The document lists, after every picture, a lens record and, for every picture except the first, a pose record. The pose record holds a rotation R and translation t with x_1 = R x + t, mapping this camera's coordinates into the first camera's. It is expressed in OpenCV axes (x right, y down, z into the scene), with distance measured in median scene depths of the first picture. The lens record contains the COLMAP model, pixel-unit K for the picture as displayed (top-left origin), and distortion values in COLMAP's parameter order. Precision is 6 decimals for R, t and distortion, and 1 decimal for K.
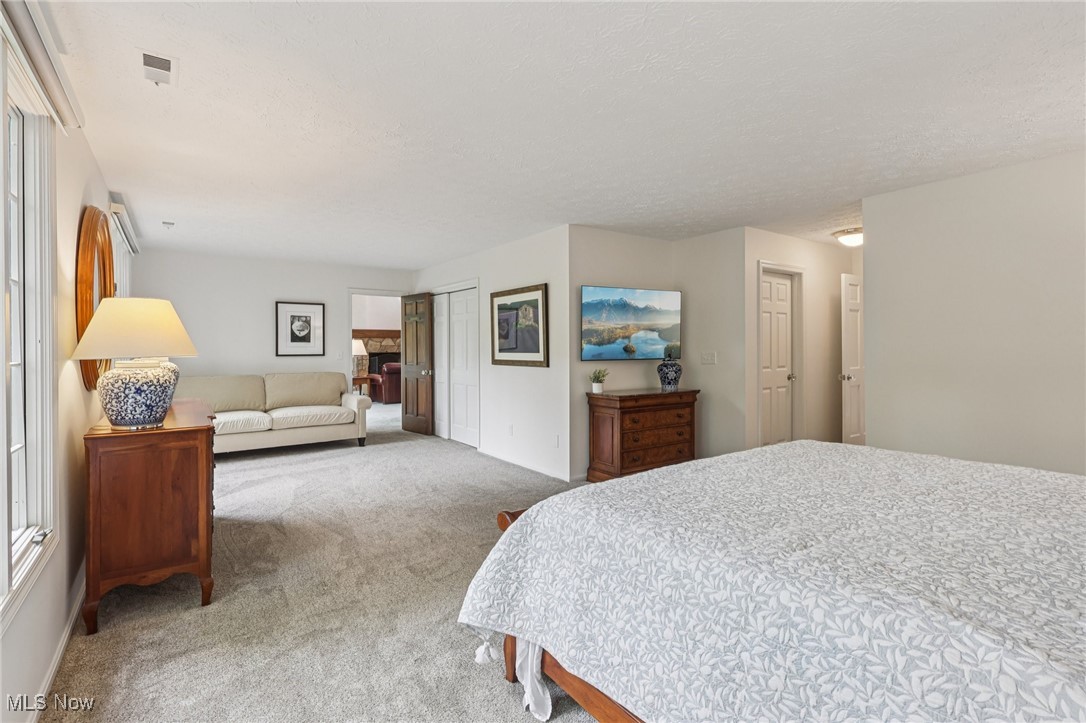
lens RADIAL K [[506.8, 0, 548.1], [0, 506.8, 351.4], [0, 0, 1]] dist [-0.014894, -0.000014]
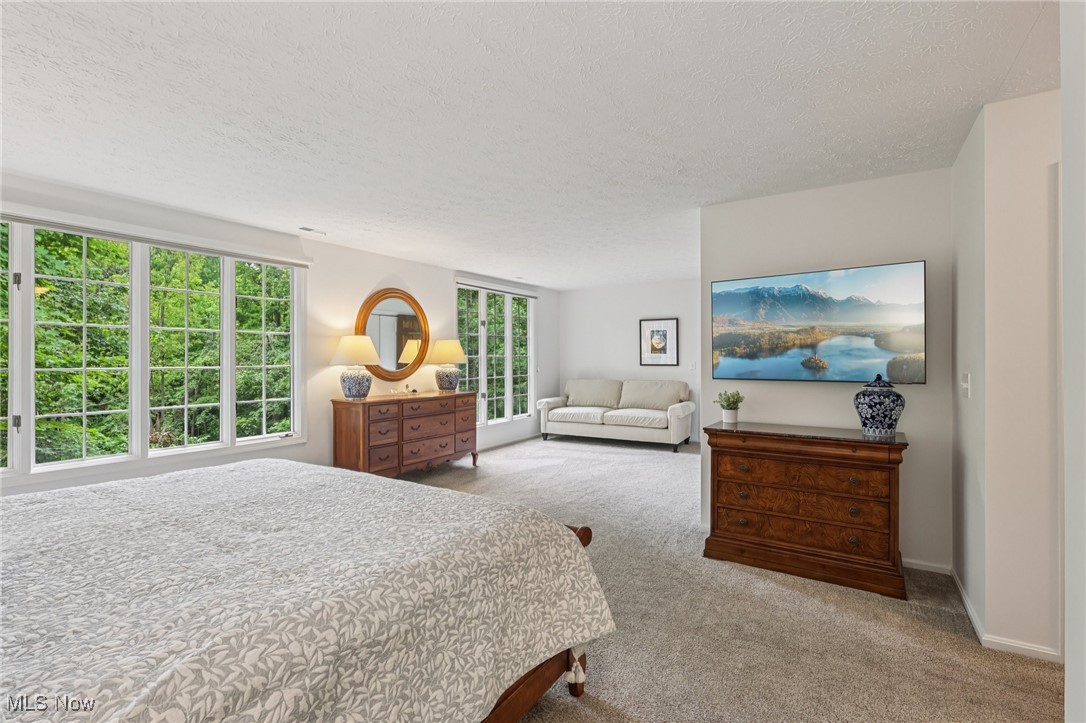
lens RADIAL K [[506.8, 0, 549.1], [0, 506.8, 359.7], [0, 0, 1]] dist [-0.014894, -0.000014]
pose [[0.384440, 0.009831, -0.923097, 0.625926], [-0.011147, 0.999920, 0.006007, -0.010676], [0.923083, 0.007981, 0.384519, 0.433295]]
